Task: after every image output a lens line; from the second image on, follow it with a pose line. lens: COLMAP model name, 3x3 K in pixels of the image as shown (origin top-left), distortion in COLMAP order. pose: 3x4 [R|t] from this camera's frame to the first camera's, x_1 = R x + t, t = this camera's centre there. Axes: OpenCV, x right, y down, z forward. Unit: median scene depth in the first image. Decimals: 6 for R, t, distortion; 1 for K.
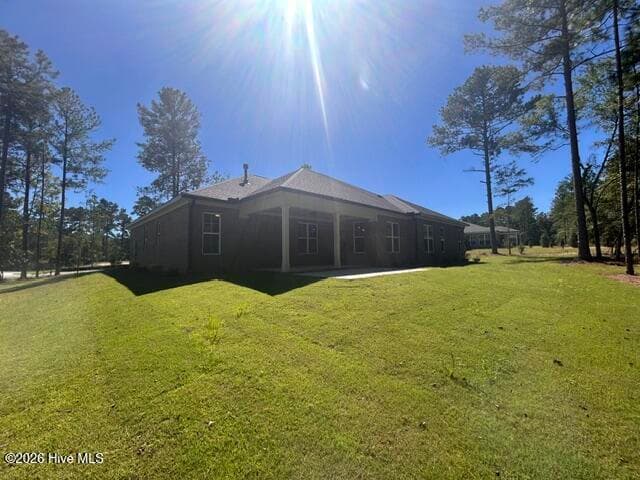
lens RADIAL K [[259.3, 0, 320.0], [0, 259.3, 240.0], [0, 0, 1]] dist [-0.001227, 0.000117]
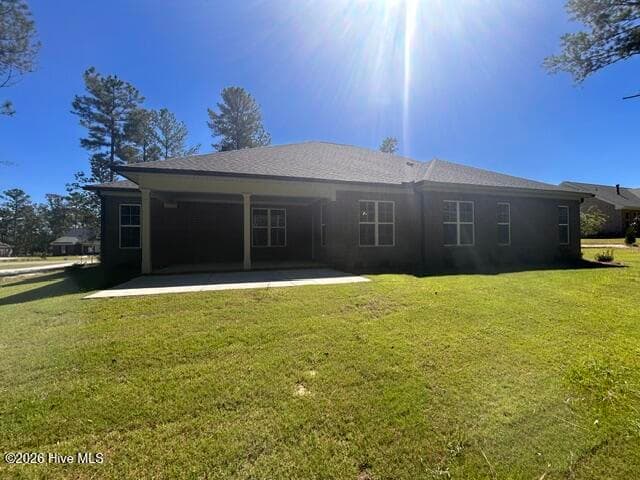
lens RADIAL K [[259.3, 0, 320.0], [0, 259.3, 240.0], [0, 0, 1]] dist [-0.001227, 0.000117]
pose [[0.885842, 0.003691, -0.463972, 0.334210], [0.021927, 0.998518, 0.049807, -0.002631], [0.463469, -0.054295, 0.884448, 0.253480]]
